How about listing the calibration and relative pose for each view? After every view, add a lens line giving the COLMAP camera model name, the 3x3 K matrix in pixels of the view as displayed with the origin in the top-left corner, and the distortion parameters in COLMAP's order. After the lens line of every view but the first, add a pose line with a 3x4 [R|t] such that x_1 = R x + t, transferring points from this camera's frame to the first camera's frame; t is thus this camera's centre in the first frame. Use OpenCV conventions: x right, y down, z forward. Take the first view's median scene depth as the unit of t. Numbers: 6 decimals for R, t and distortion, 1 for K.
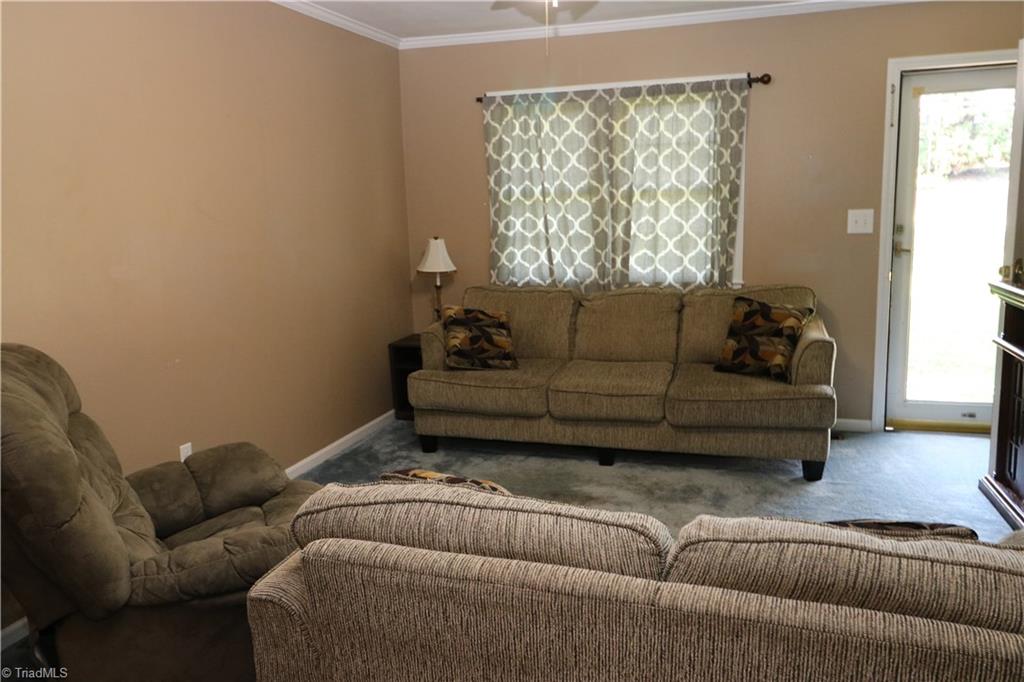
lens RADIAL K [[808.7, 0, 512.0], [0, 808.7, 343.3], [0, 0, 1]] dist [0.019726, -0.010510]
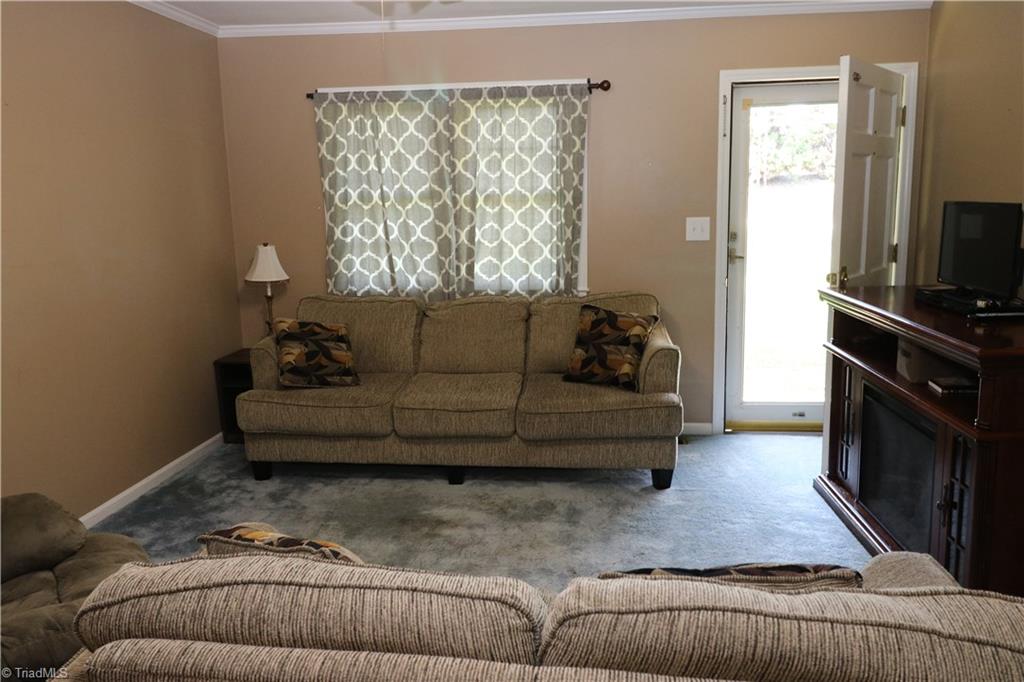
lens RADIAL K [[808.7, 0, 509.5], [0, 808.7, 341.5], [0, 0, 1]] dist [0.019726, -0.010510]
pose [[0.981293, -0.023784, 0.191043, -0.000159], [0.024340, 0.999704, -0.000566, -0.014127], [-0.190973, 0.005206, 0.981582, 0.048236]]
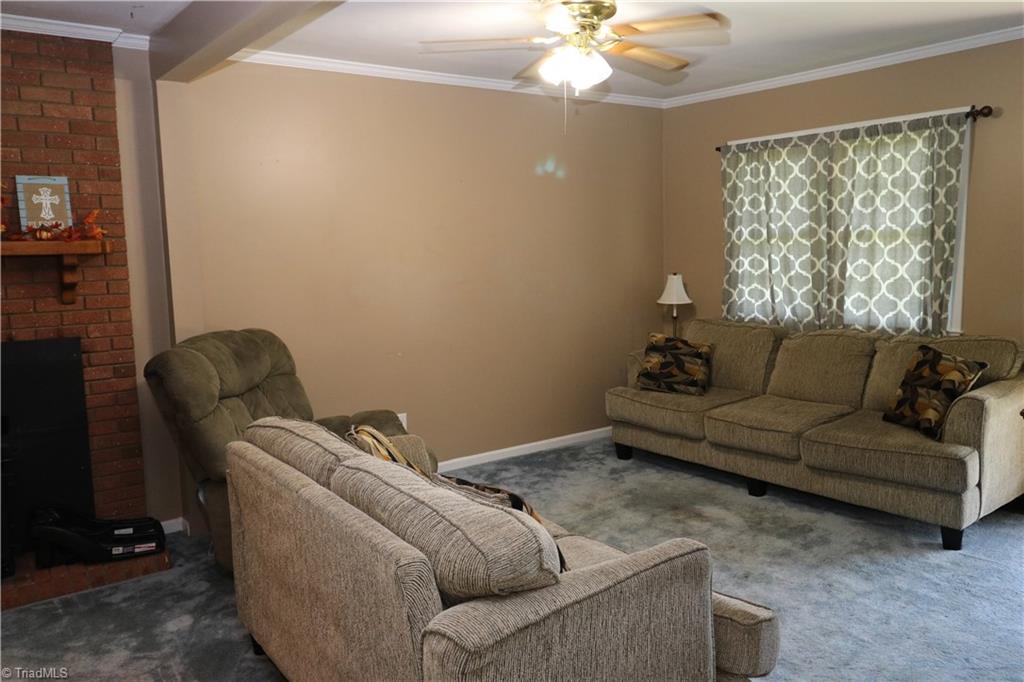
lens RADIAL K [[808.7, 0, 515.1], [0, 808.7, 344.4], [0, 0, 1]] dist [0.019726, -0.010510]
pose [[0.816781, 0.078741, -0.571549, 0.417724], [-0.099804, 0.994992, -0.005549, -0.005875], [0.568249, 0.061575, 0.820549, -0.039480]]
